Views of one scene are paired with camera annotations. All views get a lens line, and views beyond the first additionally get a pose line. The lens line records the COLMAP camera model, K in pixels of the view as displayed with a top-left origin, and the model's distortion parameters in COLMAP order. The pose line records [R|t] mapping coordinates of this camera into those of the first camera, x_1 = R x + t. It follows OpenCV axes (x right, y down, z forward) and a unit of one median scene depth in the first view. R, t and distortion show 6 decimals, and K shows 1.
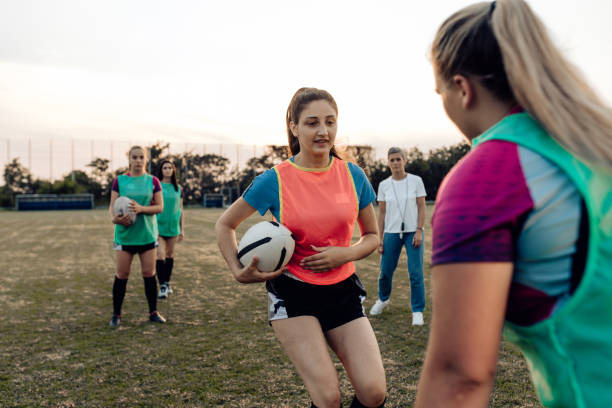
lens RADIAL K [[593.9, 0, 306.0], [0, 593.9, 204.0], [0, 0, 1]] dist [0.007368, 0.008314]
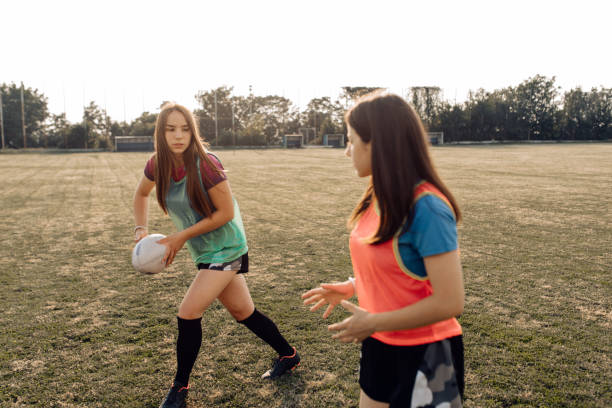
lens RADIAL K [[593.9, 0, 306.0], [0, 593.9, 204.0], [0, 0, 1]] dist [0.007368, 0.008314]
pose [[0.999967, -0.003668, -0.007240, -0.113121], [0.004368, 0.995058, 0.099195, 0.000706], [0.006841, -0.099223, 0.995042, -0.042036]]
